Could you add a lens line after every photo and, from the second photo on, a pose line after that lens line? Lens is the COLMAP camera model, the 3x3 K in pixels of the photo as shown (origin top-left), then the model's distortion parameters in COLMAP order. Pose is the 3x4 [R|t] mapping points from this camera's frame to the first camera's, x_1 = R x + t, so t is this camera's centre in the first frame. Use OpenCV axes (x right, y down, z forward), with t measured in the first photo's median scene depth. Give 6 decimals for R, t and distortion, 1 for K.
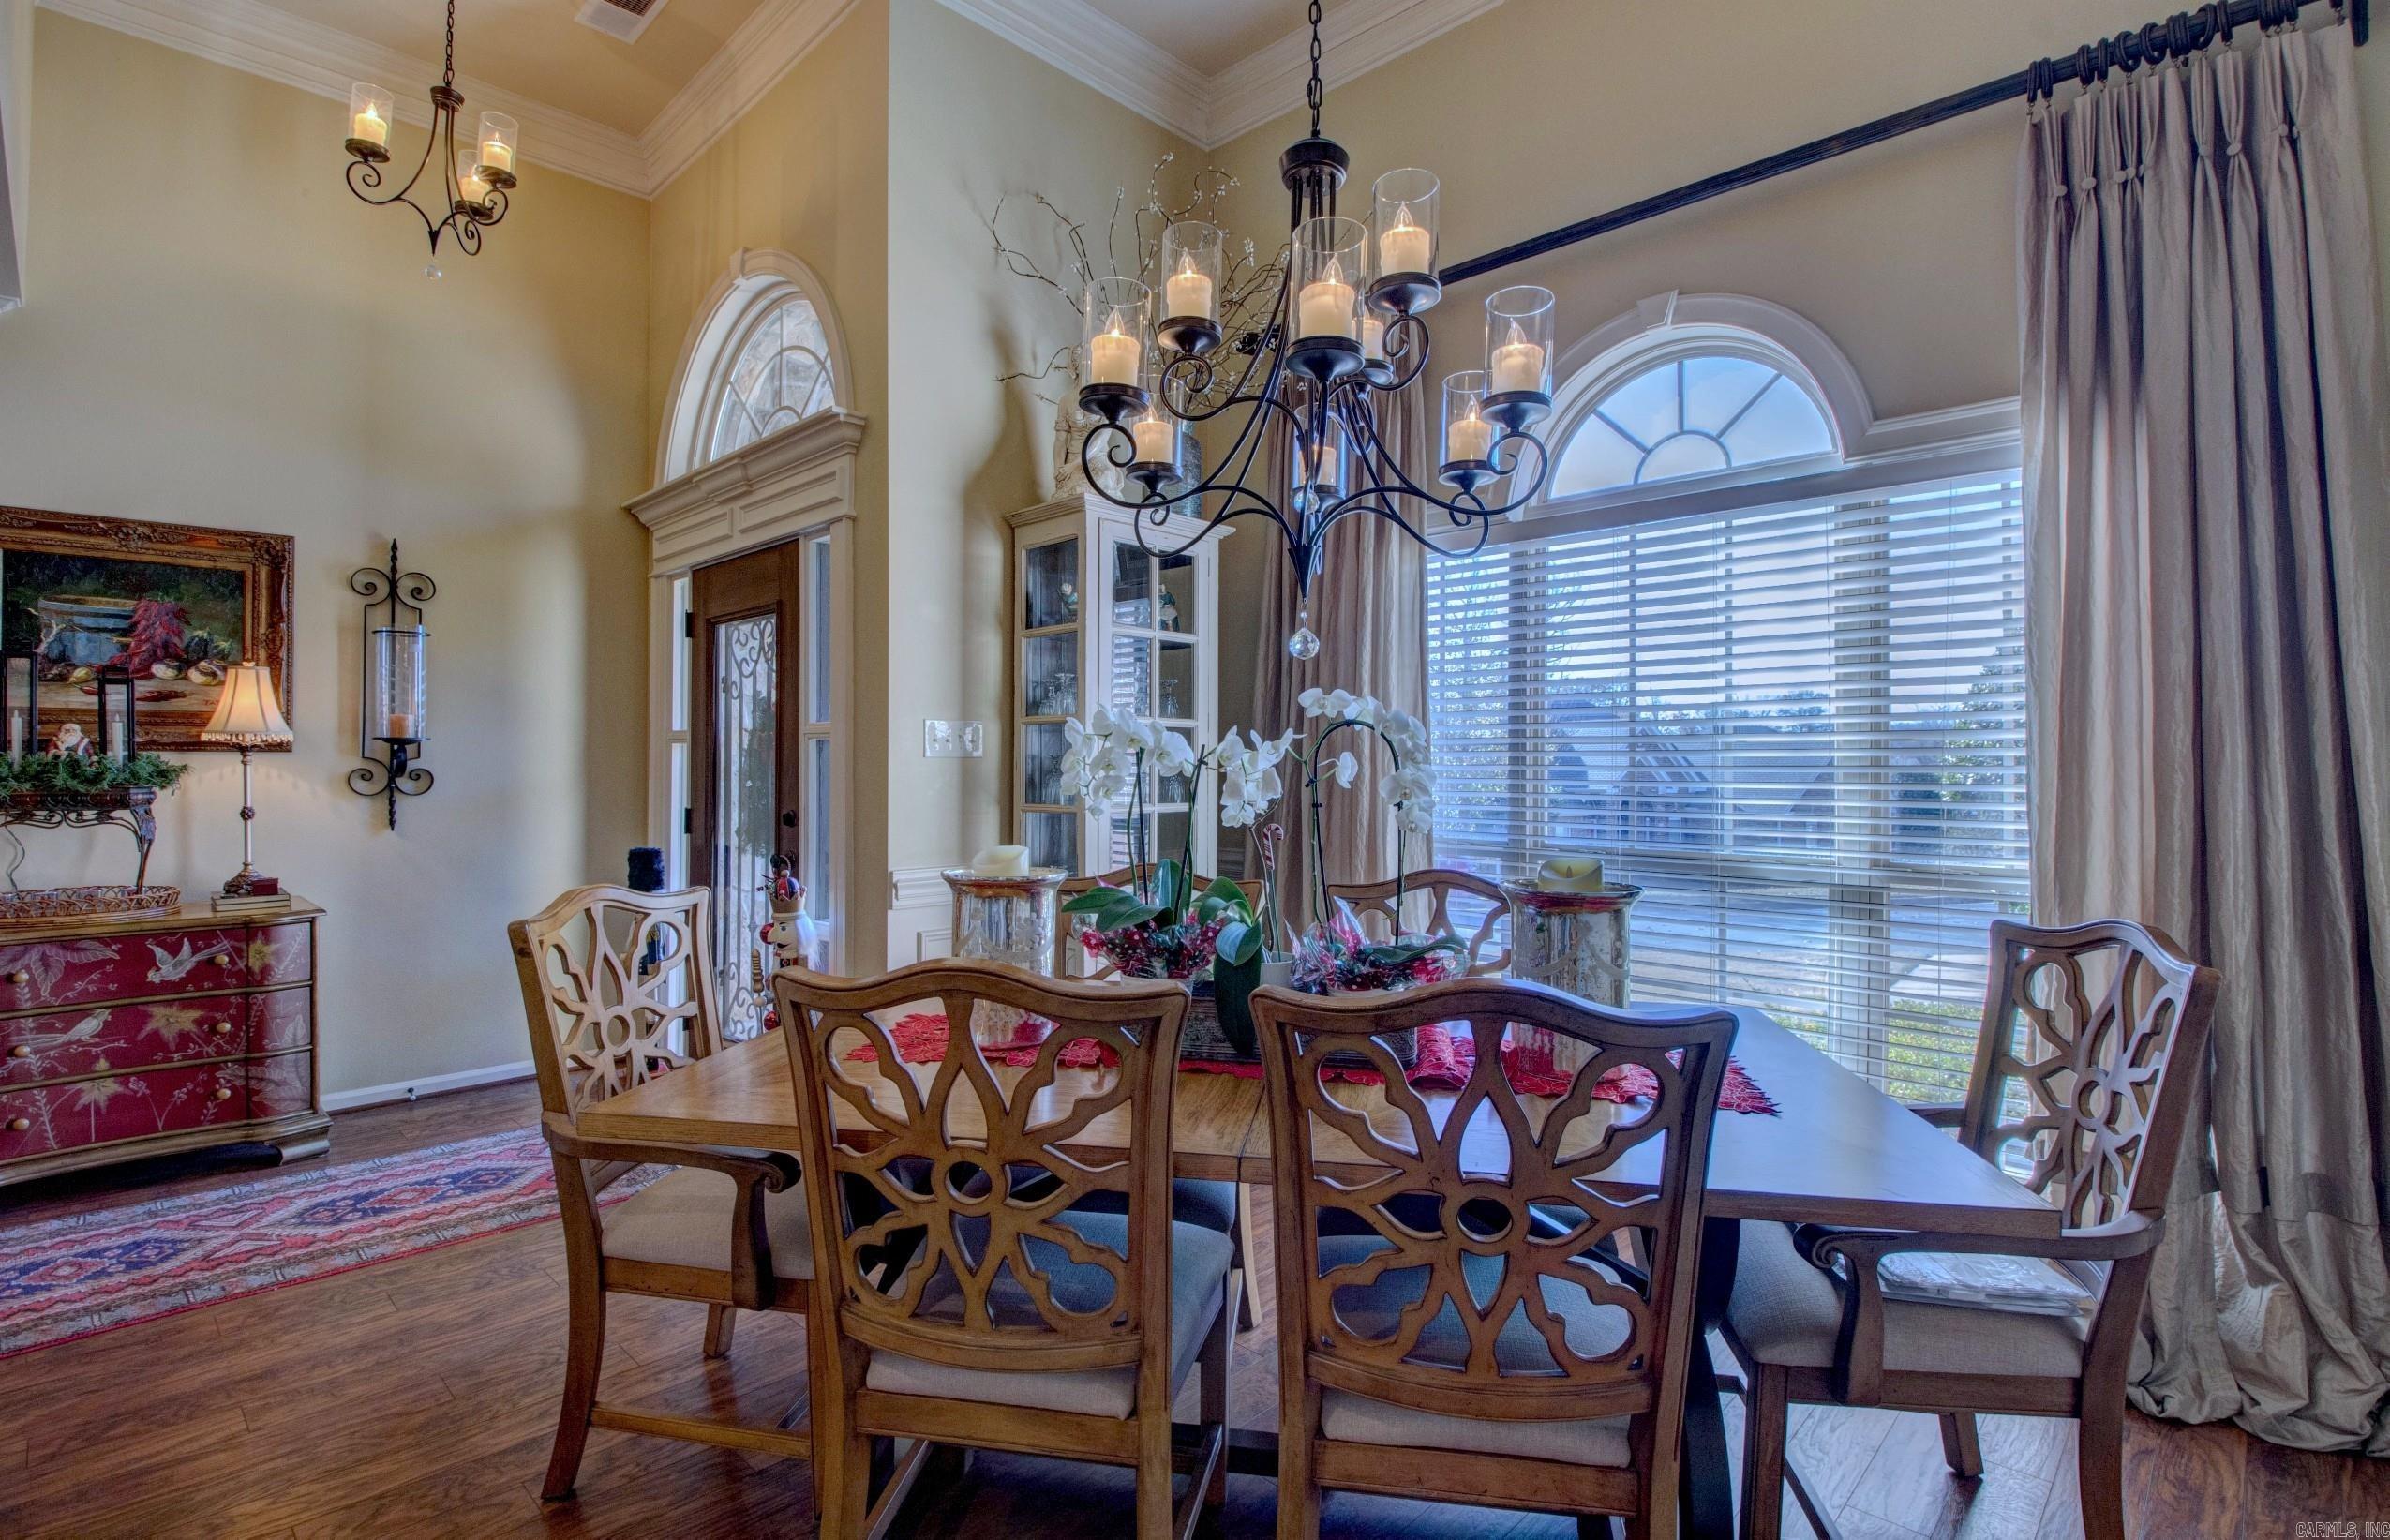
lens RADIAL K [[1125.5, 0, 1195.7], [0, 1125.5, 756.6], [0, 0, 1]] dist [-0.001481, -0.013000]
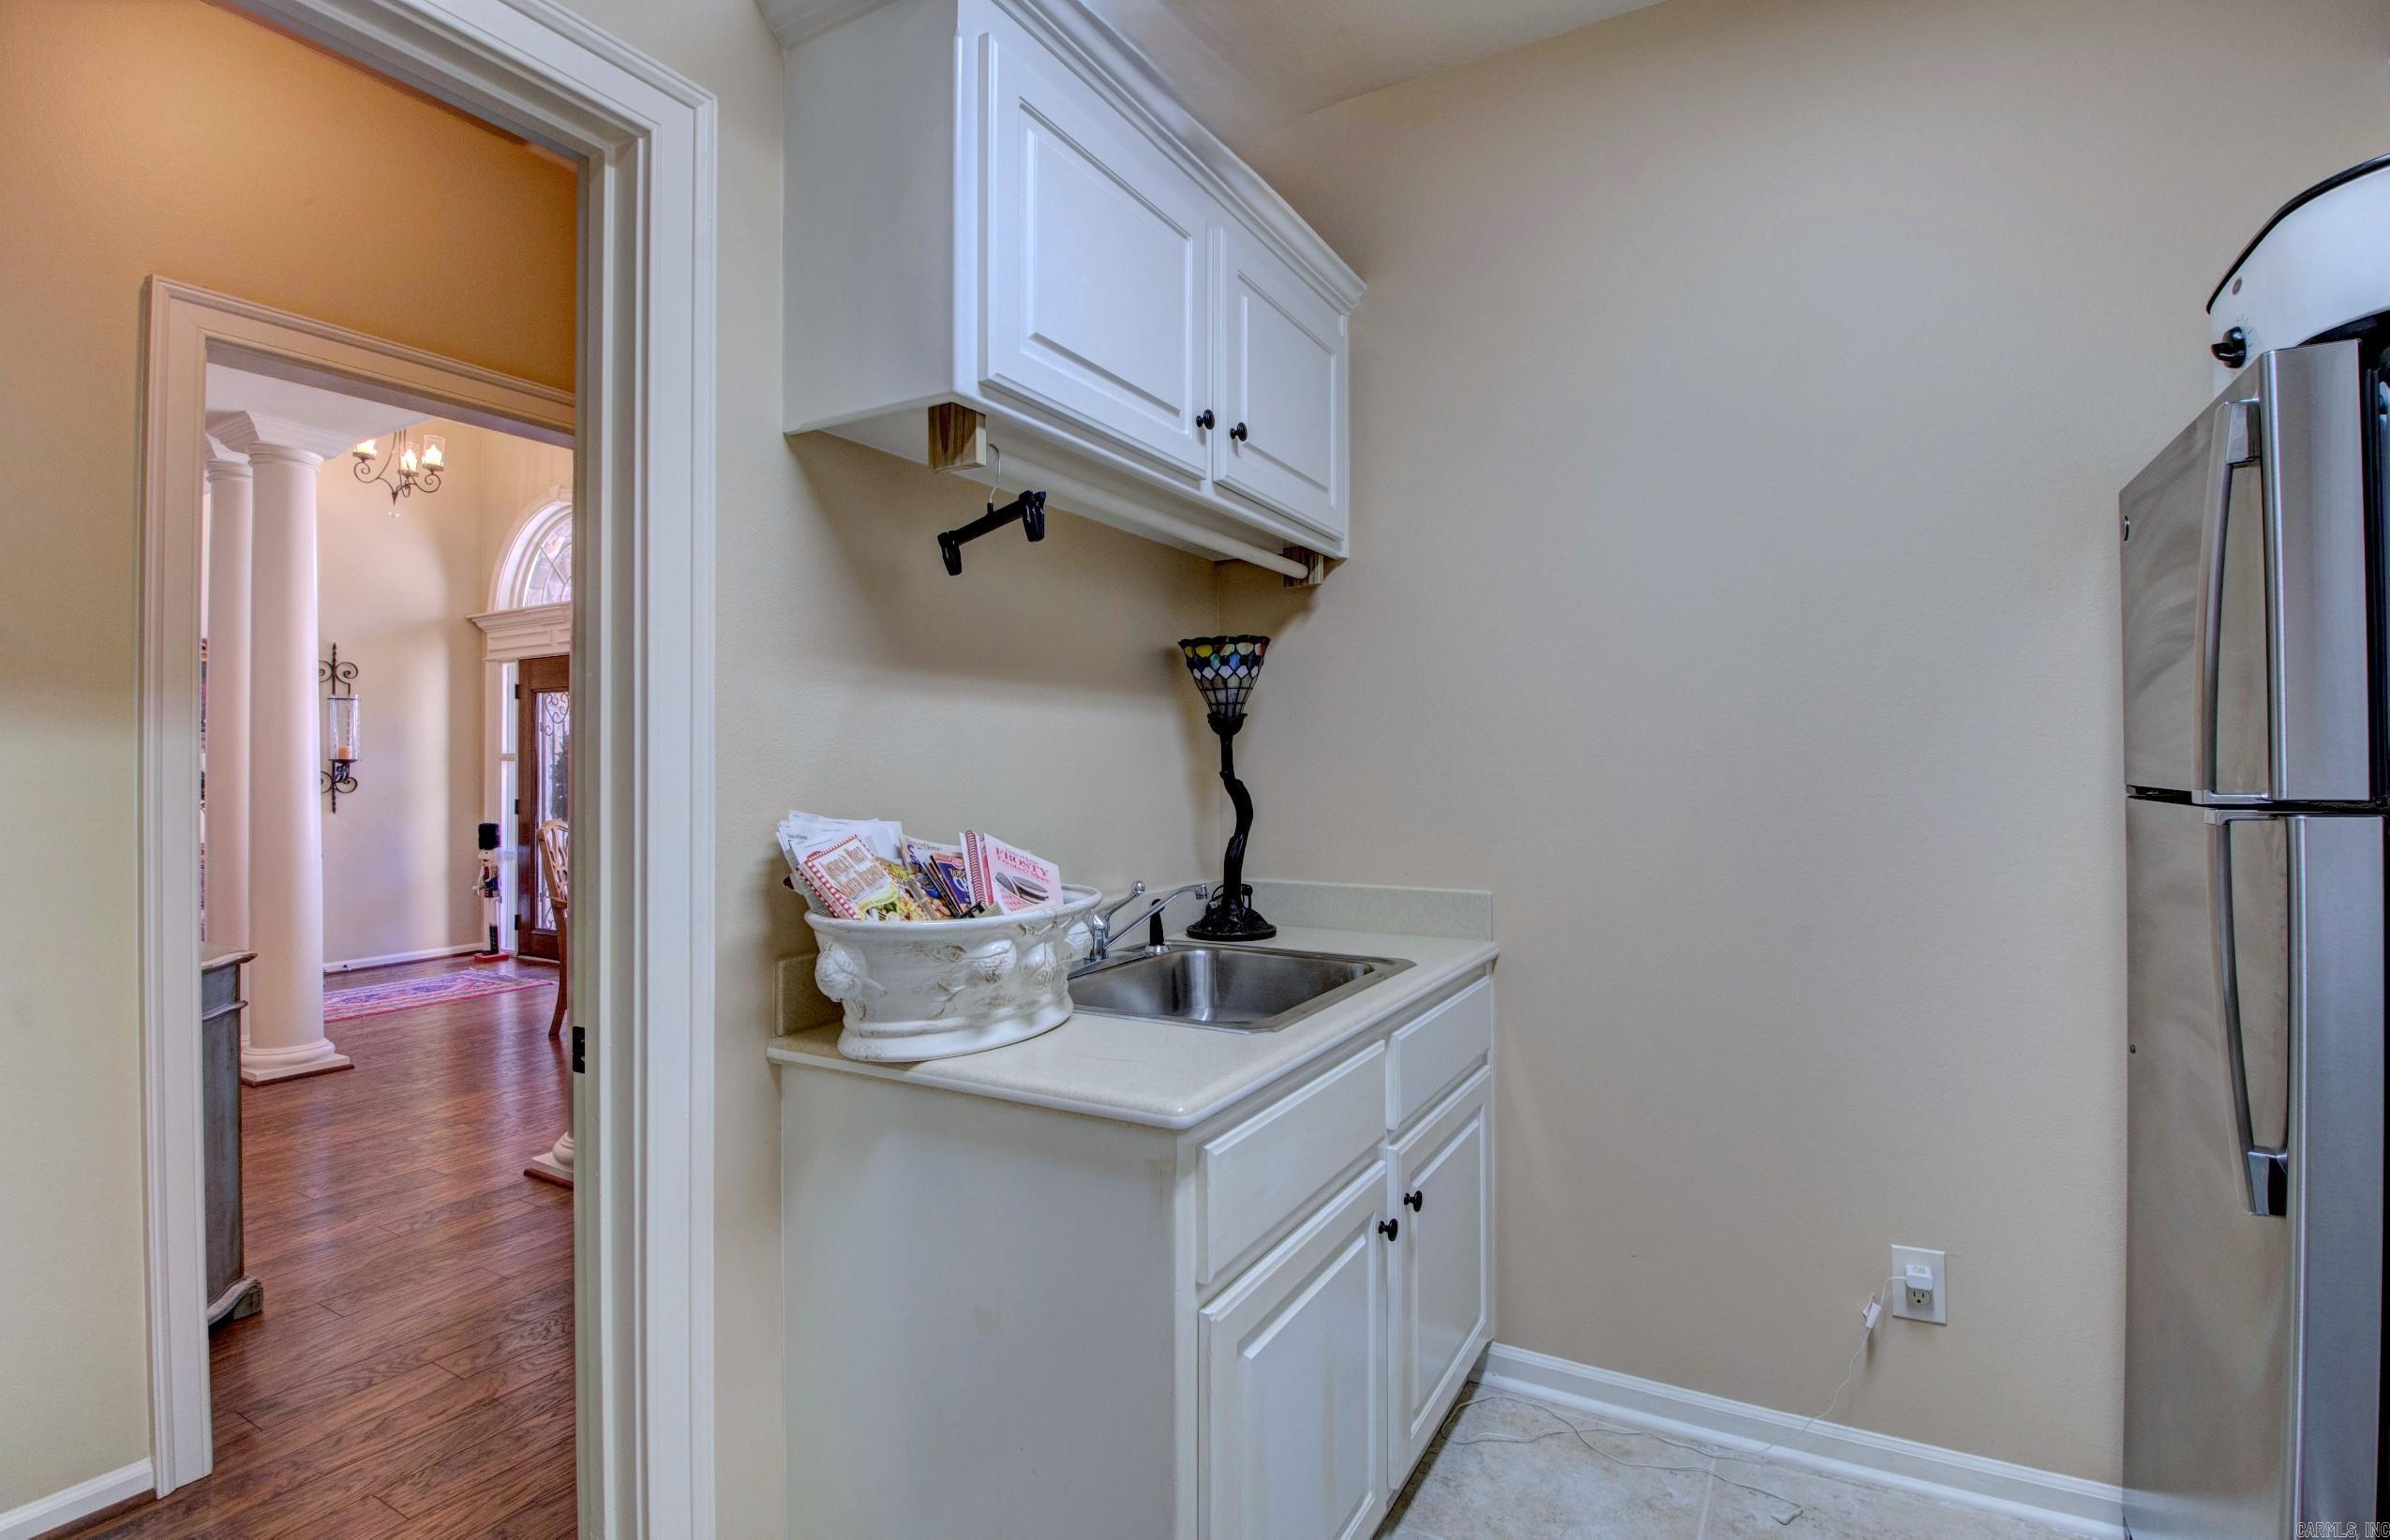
lens RADIAL K [[1125.5, 0, 1190.0], [0, 1125.5, 772.1], [0, 0, 1]] dist [-0.001481, -0.013000]
pose [[0.972442, -0.004608, 0.233101, 0.145699], [0.004066, 0.999988, 0.002804, 0.003269], [-0.233111, -0.001779, 0.972449, -0.910007]]
